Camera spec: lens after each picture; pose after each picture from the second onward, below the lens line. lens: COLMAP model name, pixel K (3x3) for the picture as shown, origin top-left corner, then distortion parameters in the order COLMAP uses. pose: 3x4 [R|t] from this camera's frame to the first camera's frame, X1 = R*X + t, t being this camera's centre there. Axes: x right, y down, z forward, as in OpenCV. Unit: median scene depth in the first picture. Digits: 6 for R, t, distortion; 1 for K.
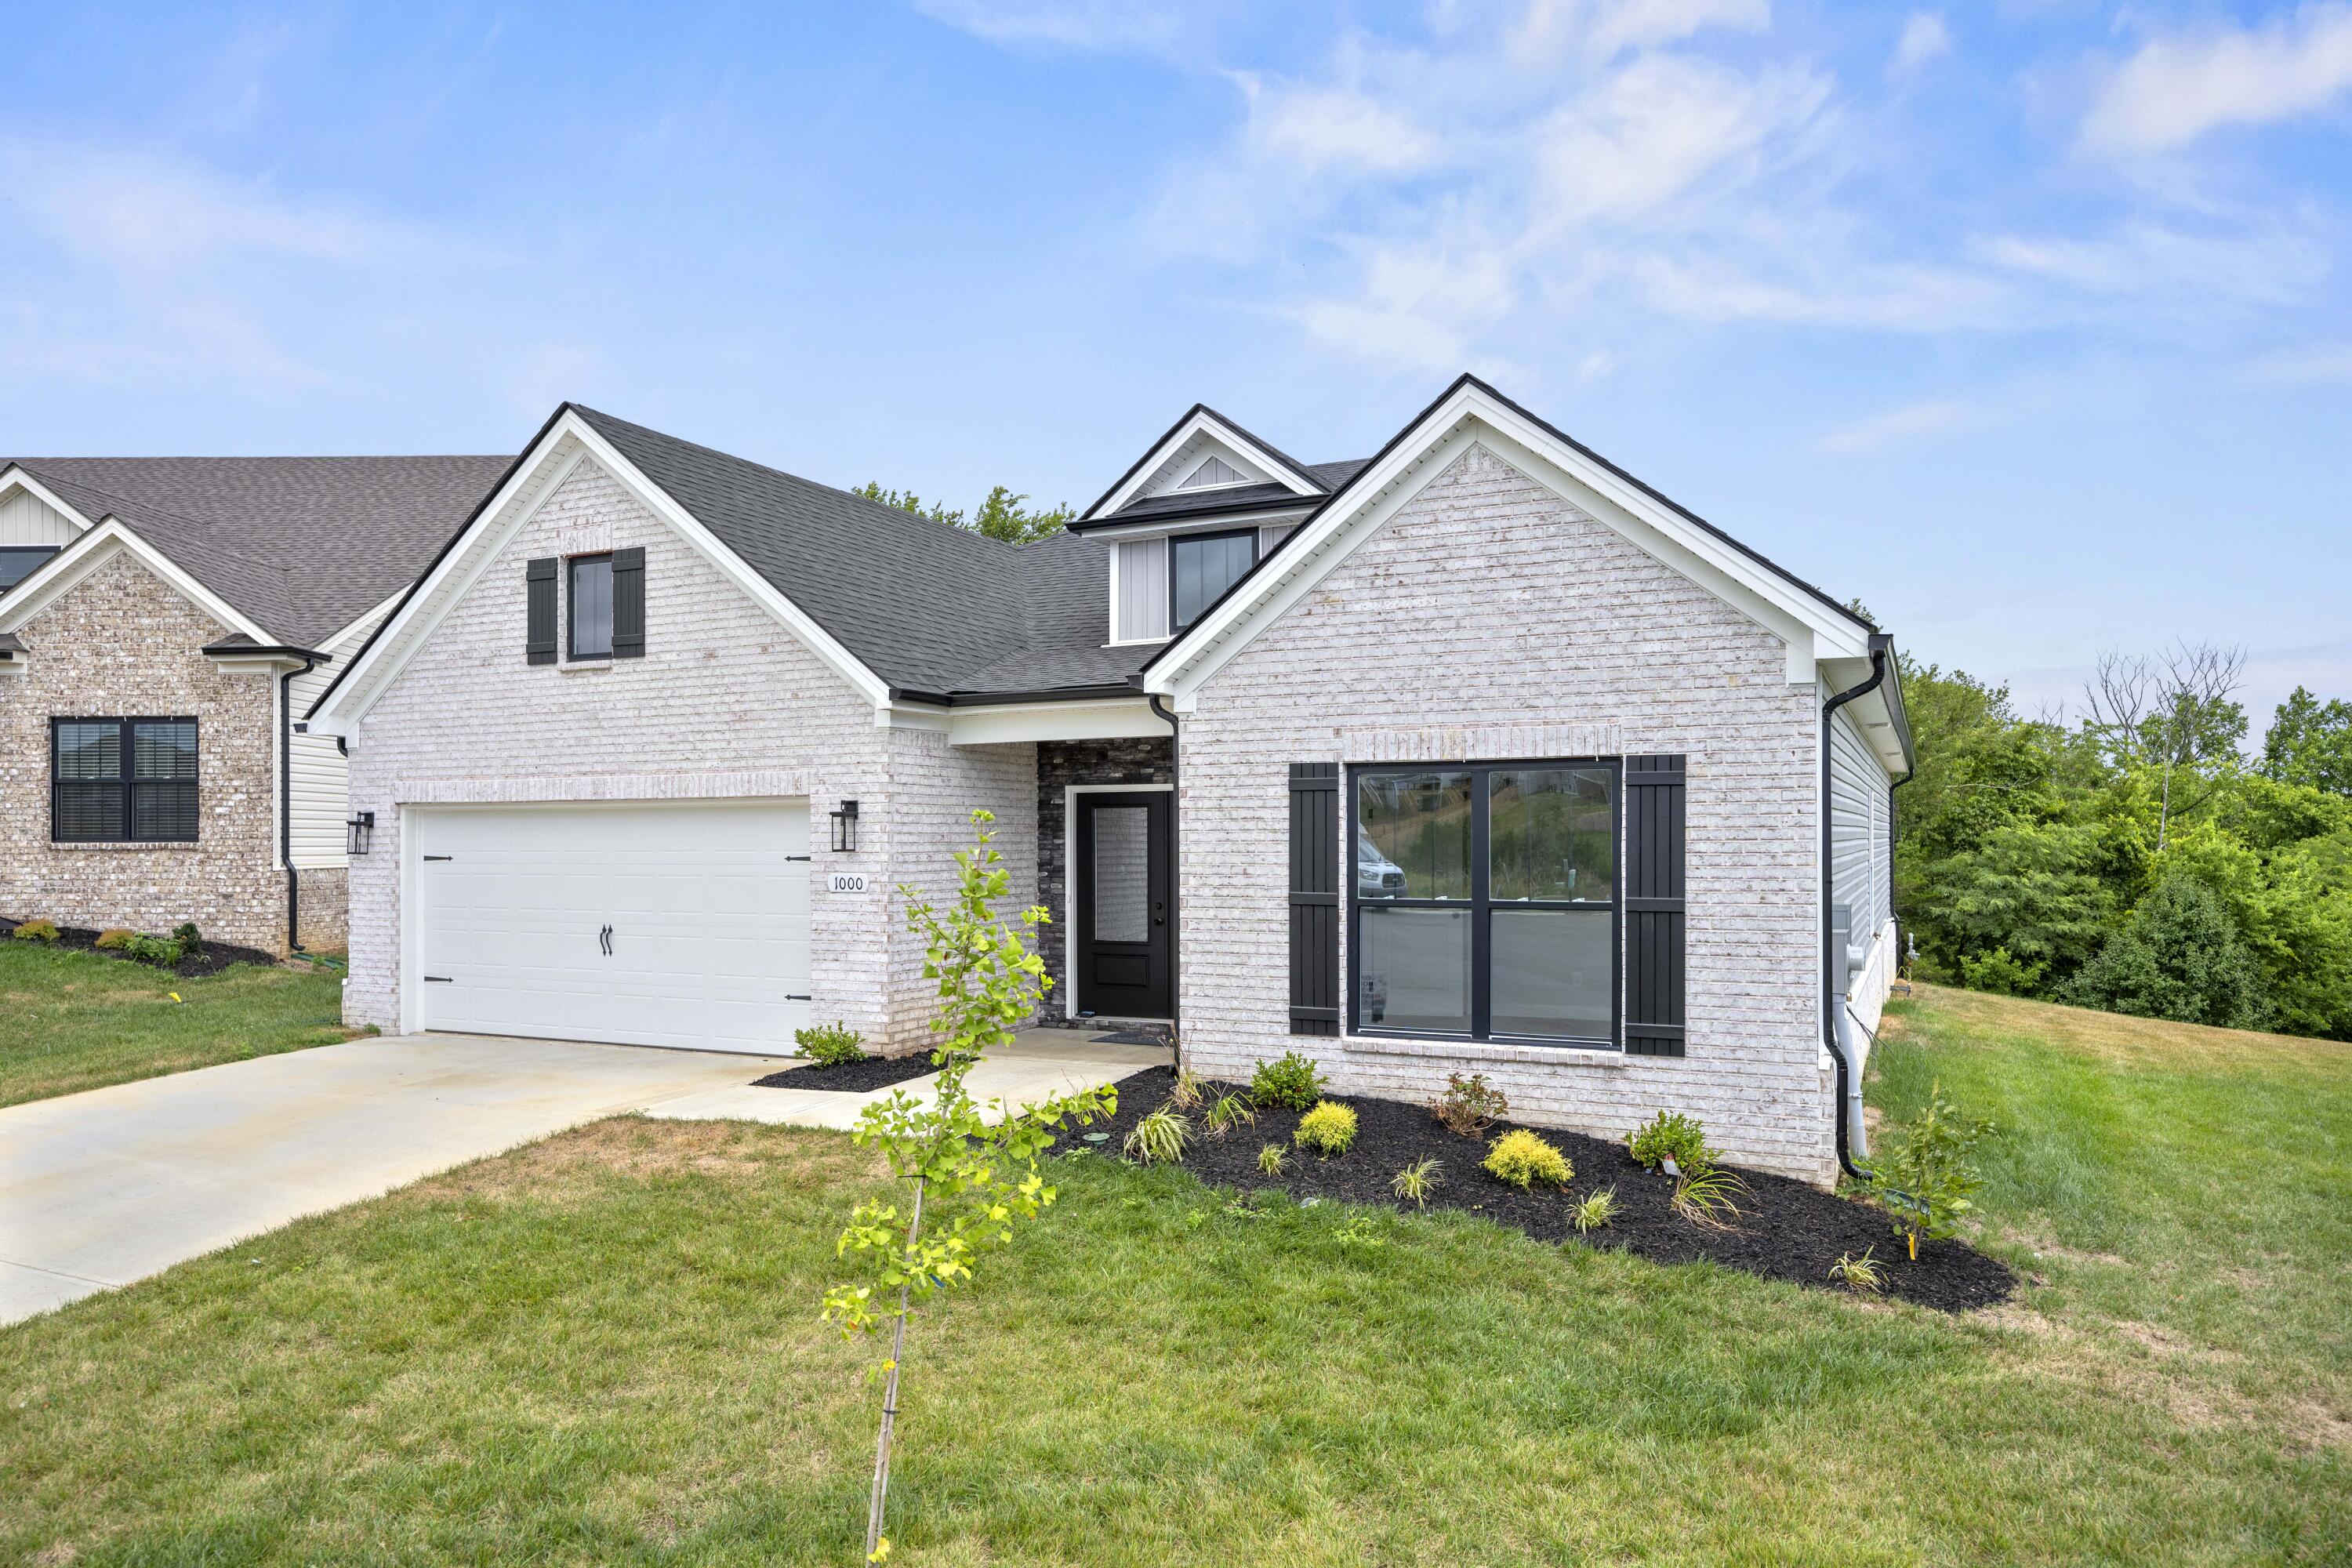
lens RADIAL K [[1496.7, 0, 1176.3], [0, 1496.7, 765.8], [0, 0, 1]] dist [-0.001118, -0.000417]
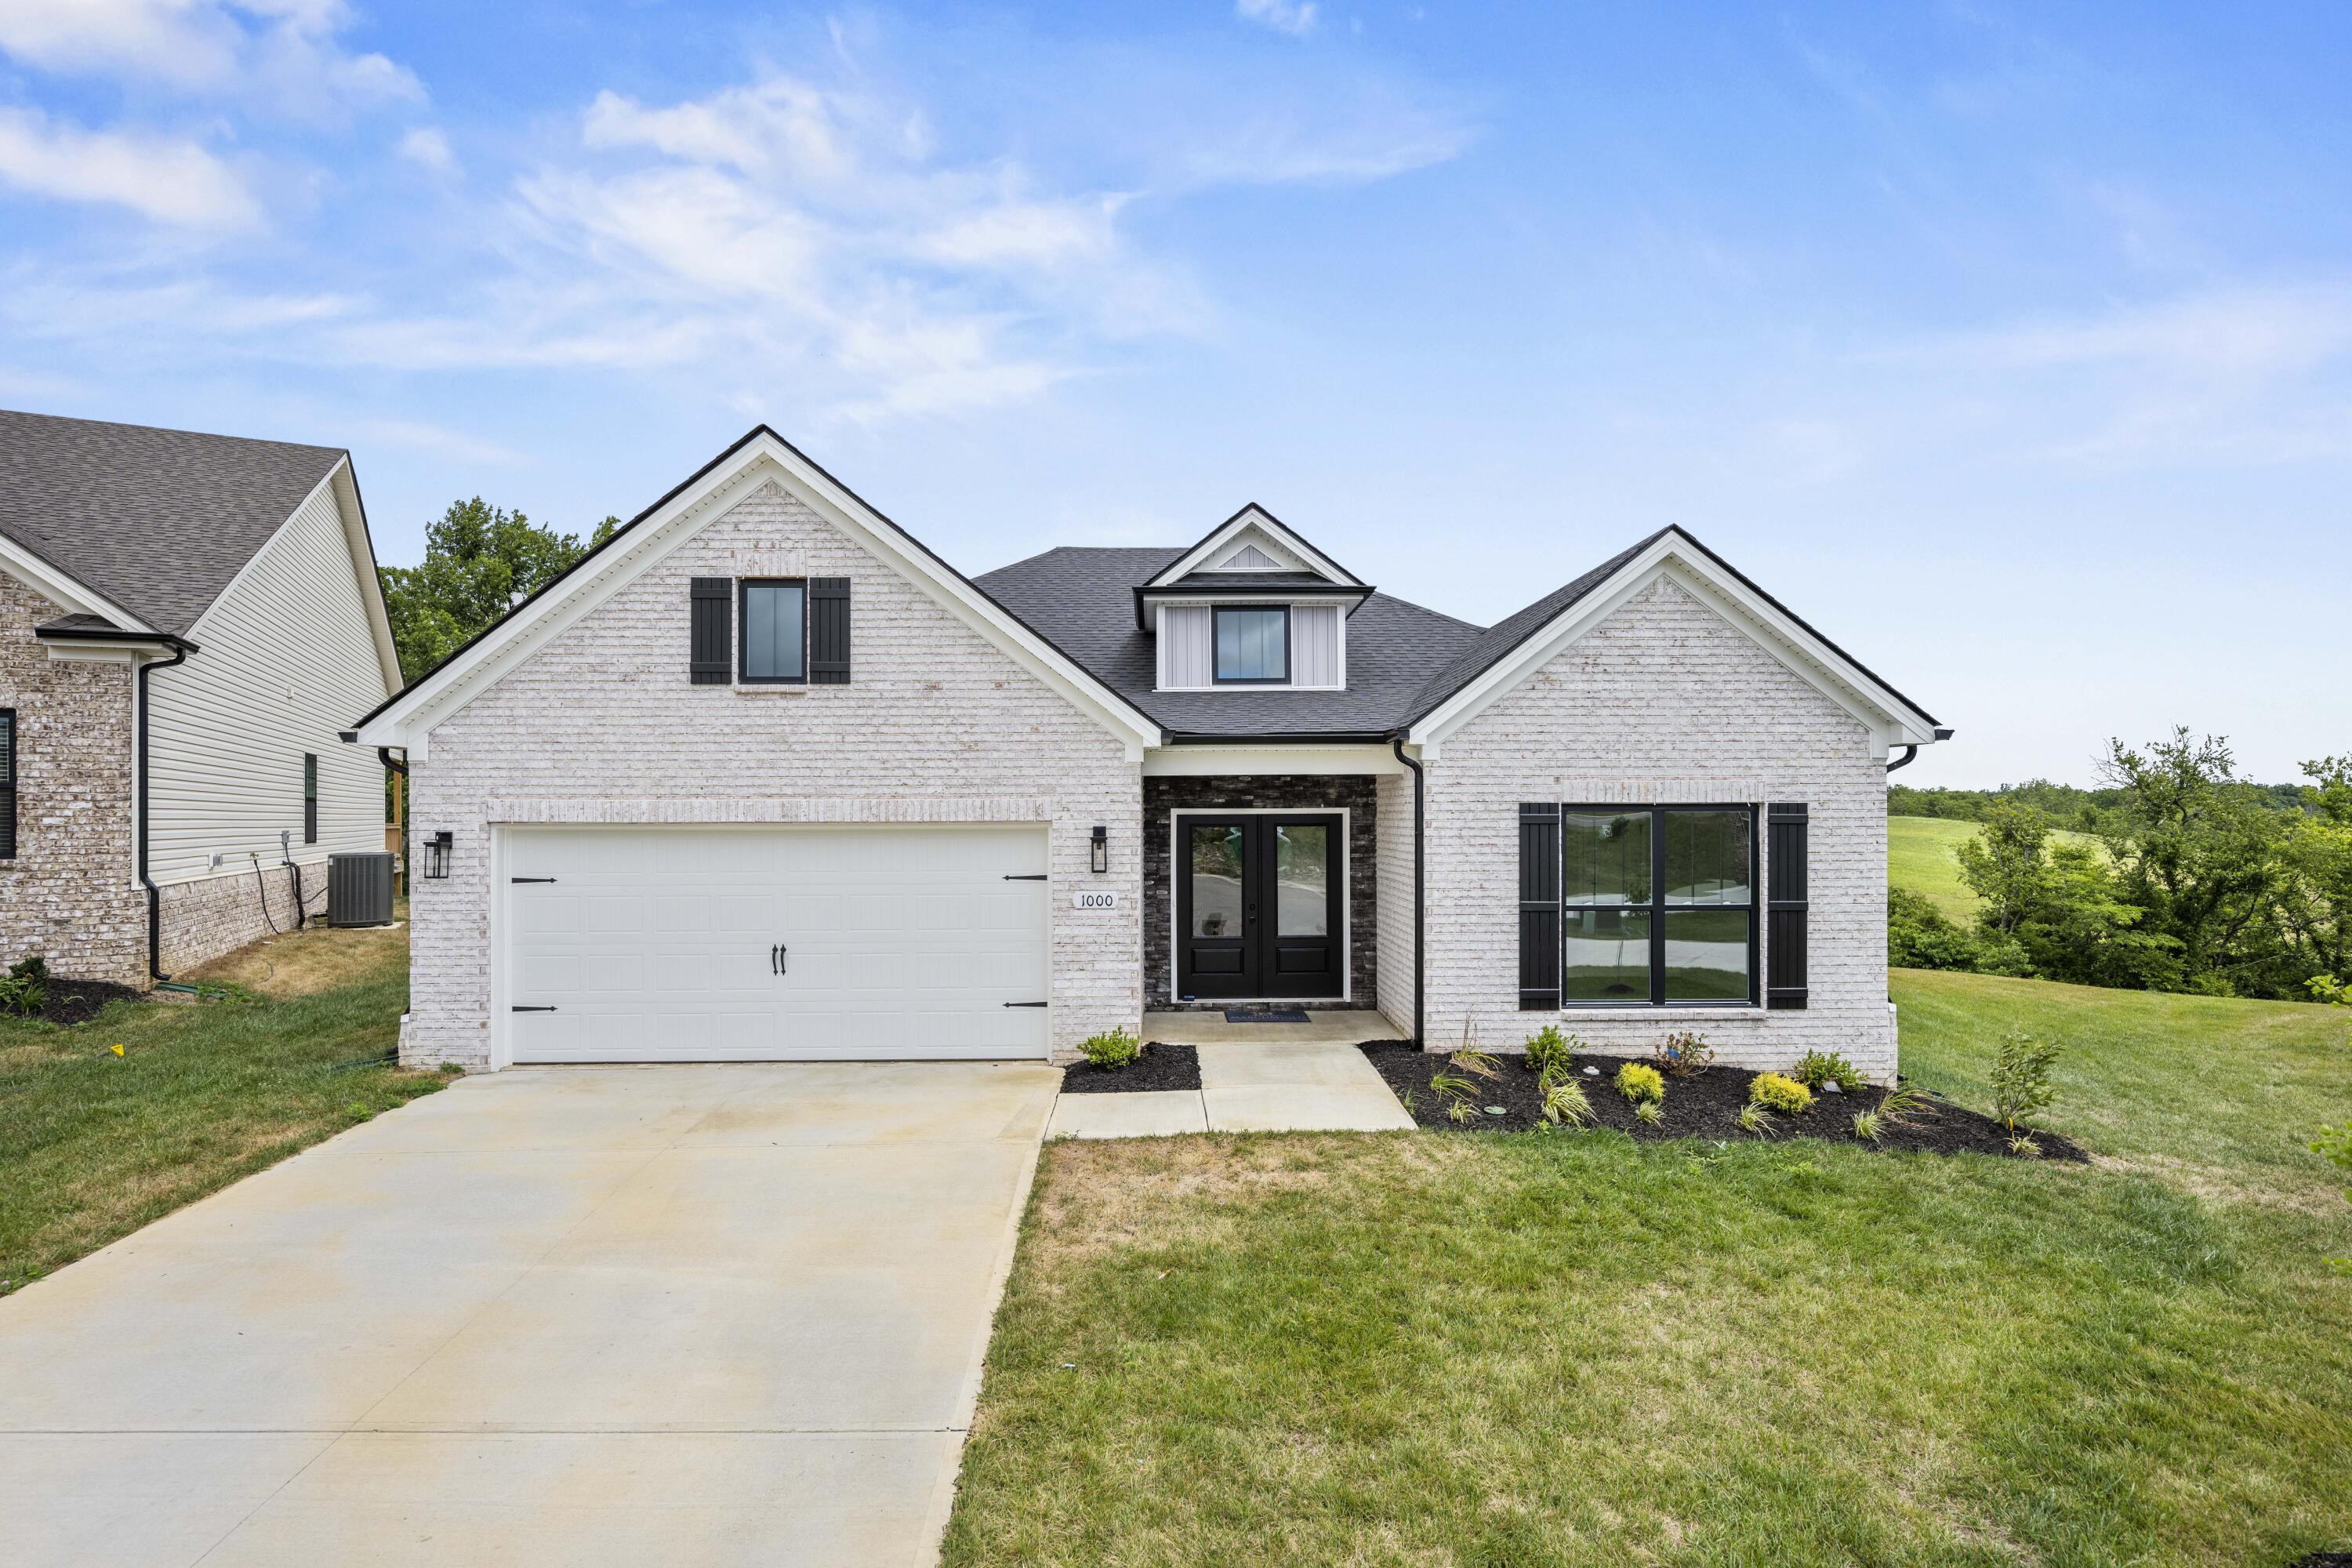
lens RADIAL K [[1119.1, 0, 1163.1], [0, 1119.1, 765.0], [0, 0, 1]] dist [-0.000567, -0.000380]
pose [[0.893888, 0.021467, 0.447776, -0.551496], [-0.021994, 0.999750, -0.004023, -0.020411], [-0.447751, -0.006252, 0.894137, 0.231237]]
